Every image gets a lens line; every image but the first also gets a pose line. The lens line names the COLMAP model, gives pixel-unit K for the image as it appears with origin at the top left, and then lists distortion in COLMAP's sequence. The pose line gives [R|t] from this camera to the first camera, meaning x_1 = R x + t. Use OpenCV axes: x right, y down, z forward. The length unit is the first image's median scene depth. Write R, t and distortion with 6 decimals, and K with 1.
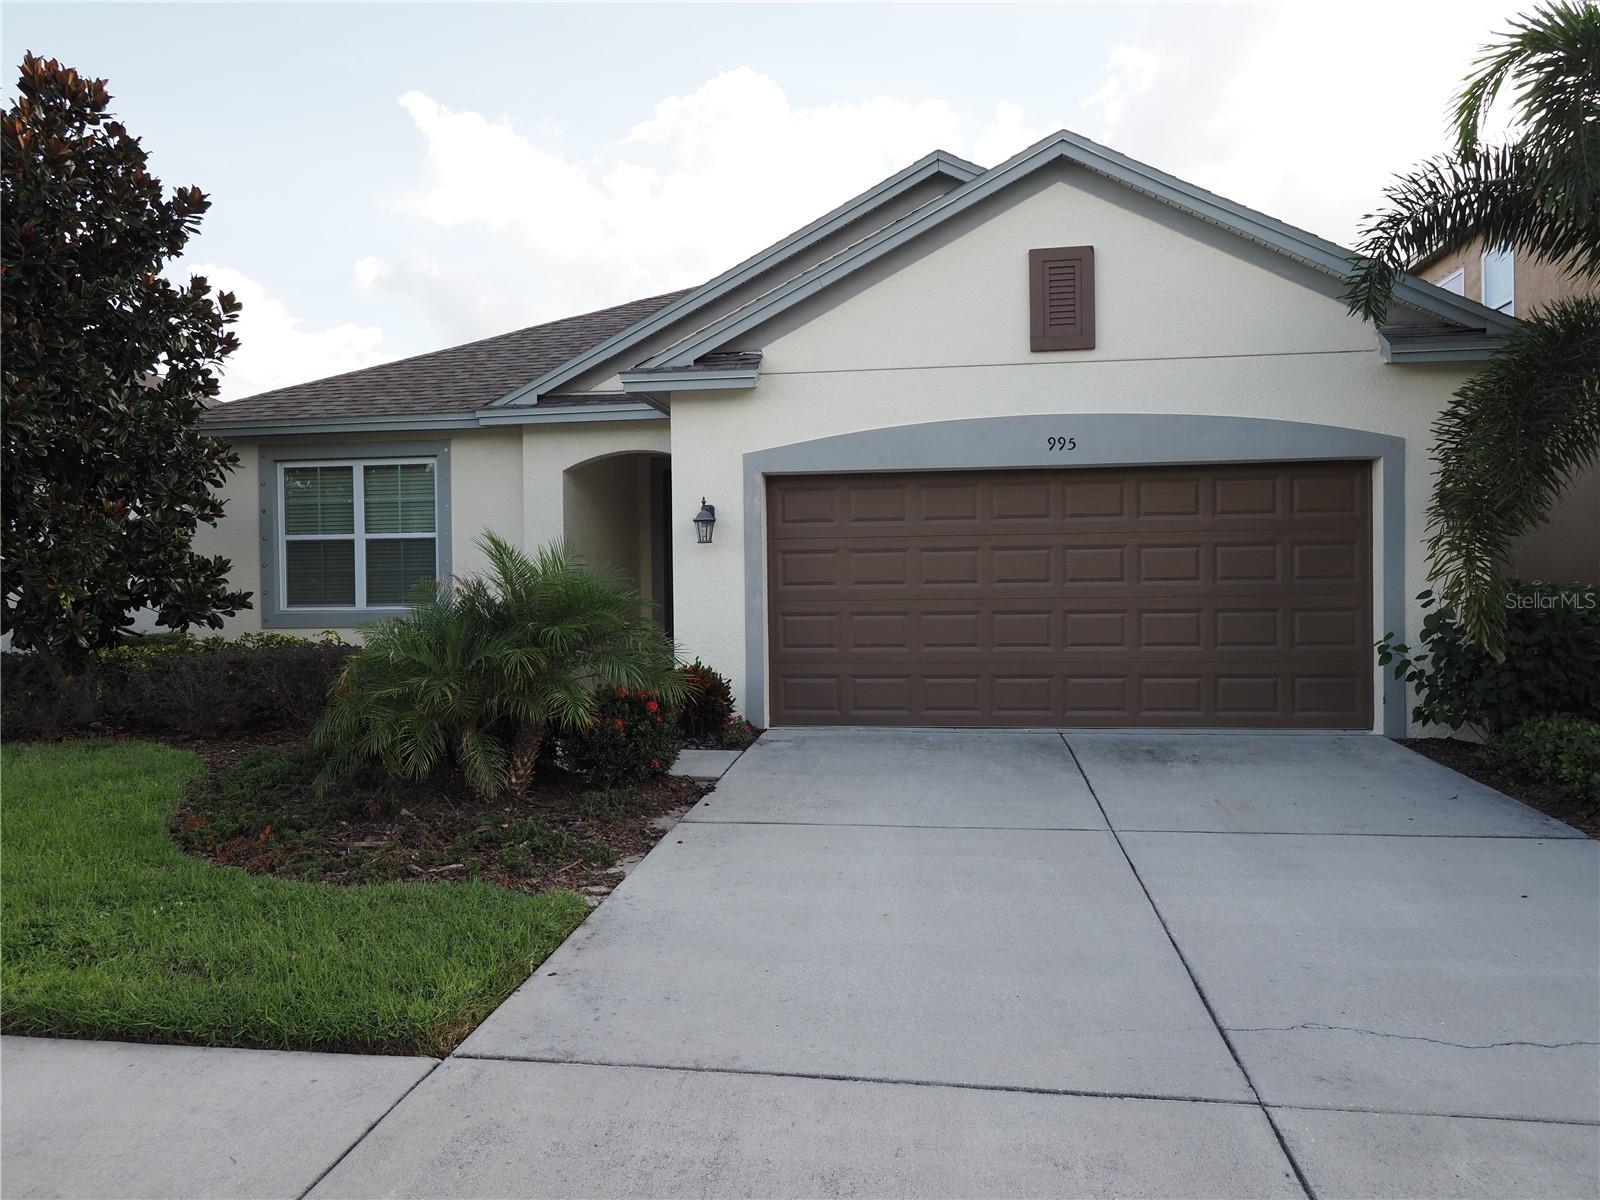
lens RADIAL K [[1113.4, 0, 797.5], [0, 1113.4, 609.3], [0, 0, 1]] dist [-0.011212, -0.004349]
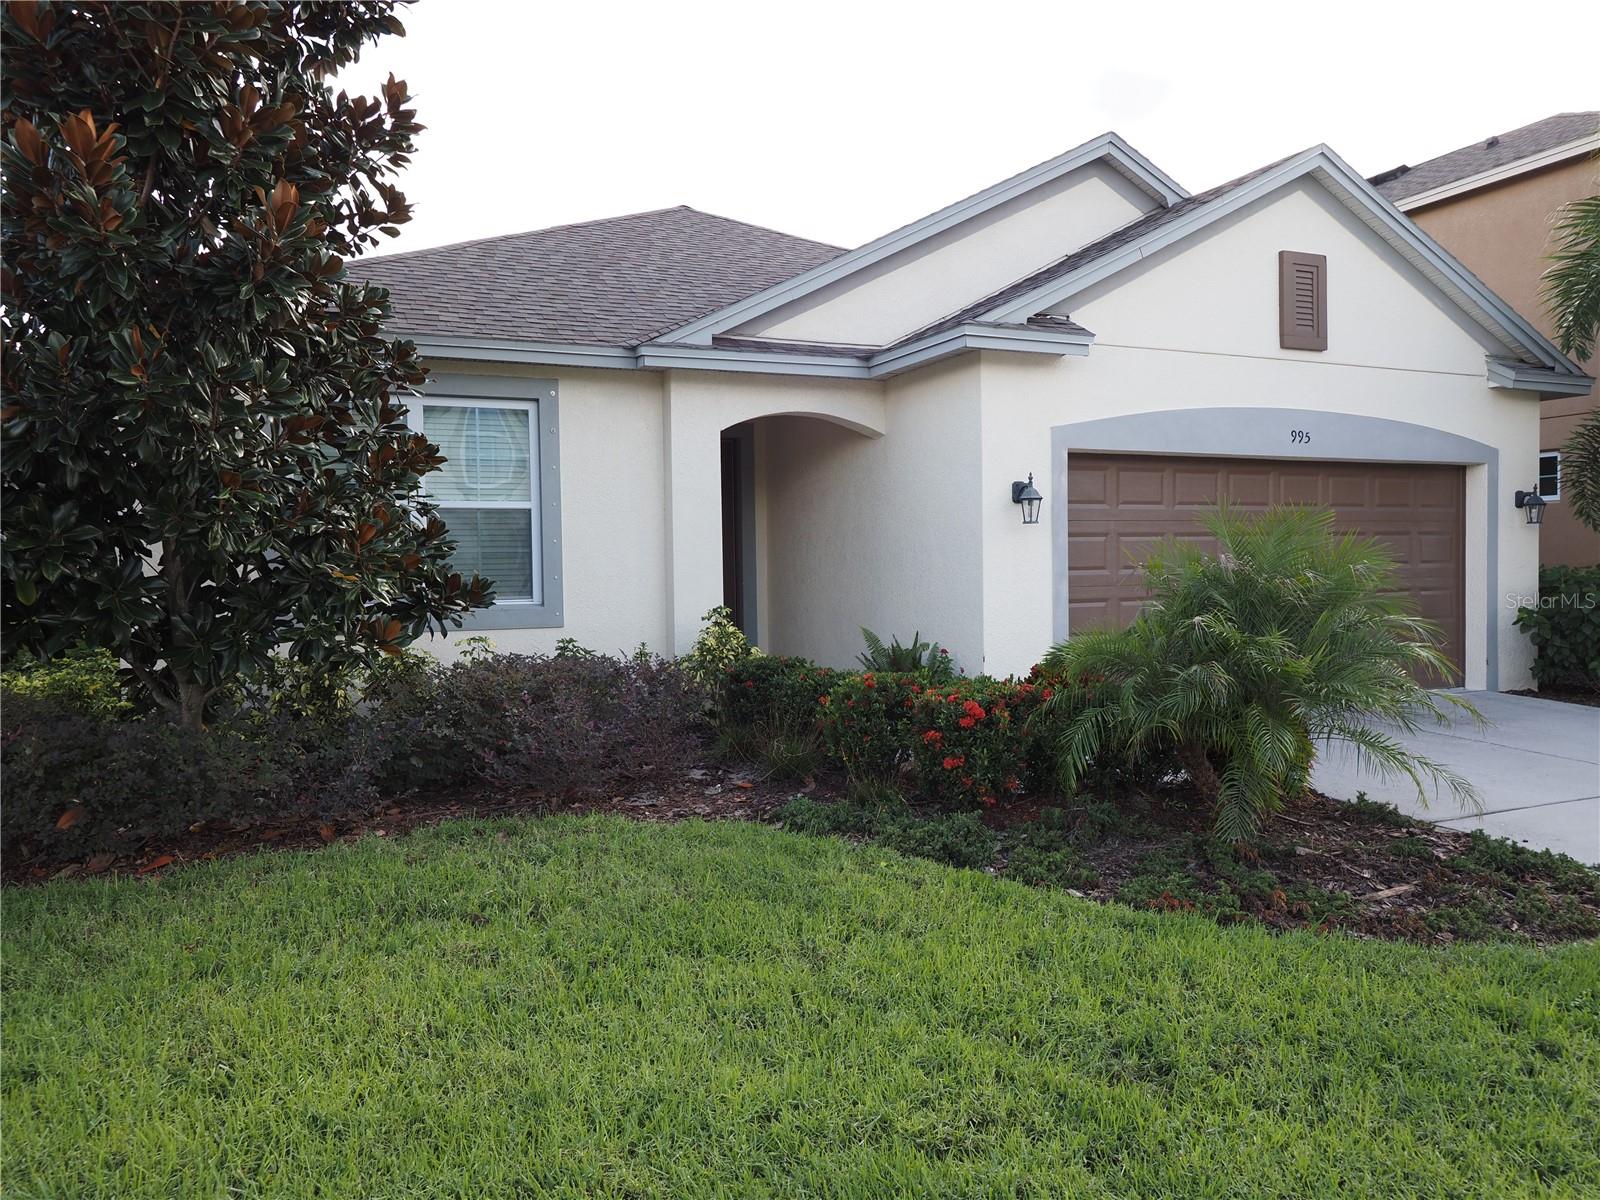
lens RADIAL K [[1113.4, 0, 799.1], [0, 1113.4, 589.7], [0, 0, 1]] dist [-0.011212, -0.004349]
pose [[0.854304, -0.014052, 0.519583, -0.702898], [0.012071, 0.999901, 0.007195, -0.015131], [-0.519633, 0.000125, 0.854389, 0.326388]]
